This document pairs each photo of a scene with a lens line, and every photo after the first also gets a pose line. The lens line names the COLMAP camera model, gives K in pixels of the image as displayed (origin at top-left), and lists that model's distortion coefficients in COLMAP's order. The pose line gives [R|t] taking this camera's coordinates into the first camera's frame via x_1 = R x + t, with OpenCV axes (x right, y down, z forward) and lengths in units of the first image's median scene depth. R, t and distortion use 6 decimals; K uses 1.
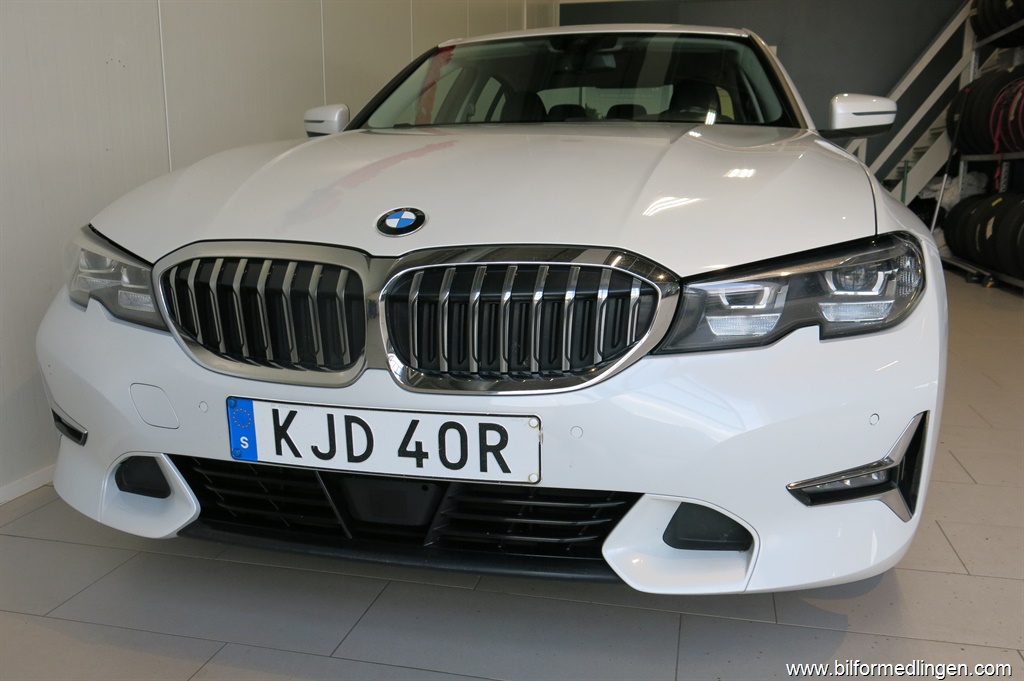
lens RADIAL K [[861.7, 0, 512.0], [0, 861.7, 340.5], [0, 0, 1]] dist [-0.023126, -0.006148]
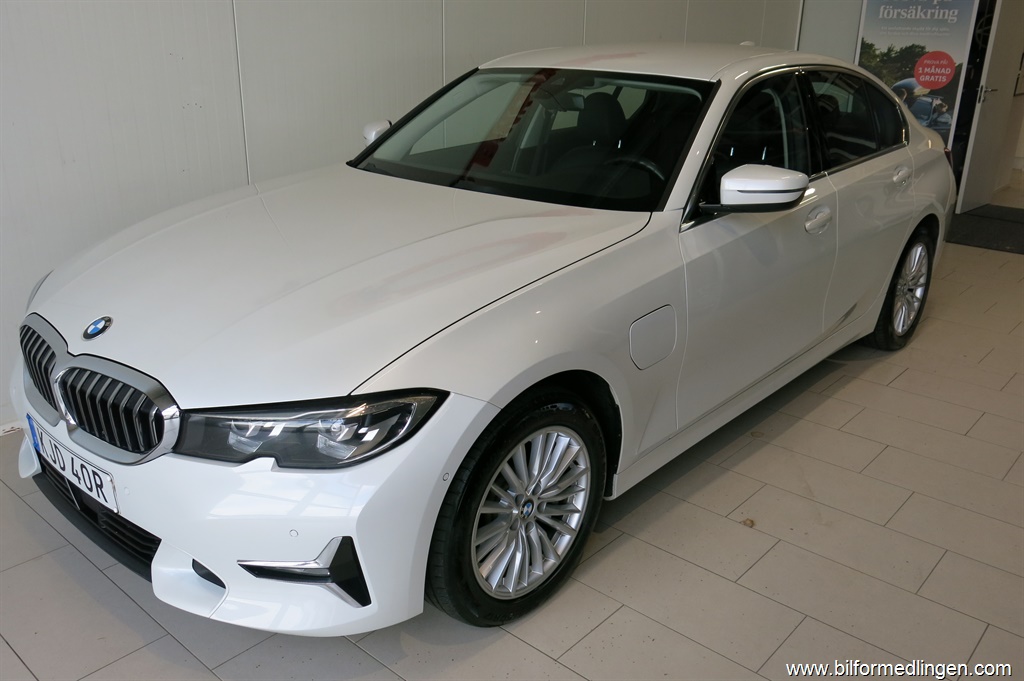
lens RADIAL K [[861.7, 0, 512.0], [0, 861.7, 340.5], [0, 0, 1]] dist [-0.023126, -0.006148]
pose [[0.878504, 0.175671, -0.444265, 0.673621], [-0.105462, 0.978309, 0.178298, -0.258905], [0.465950, -0.109783, 0.877974, -0.010902]]
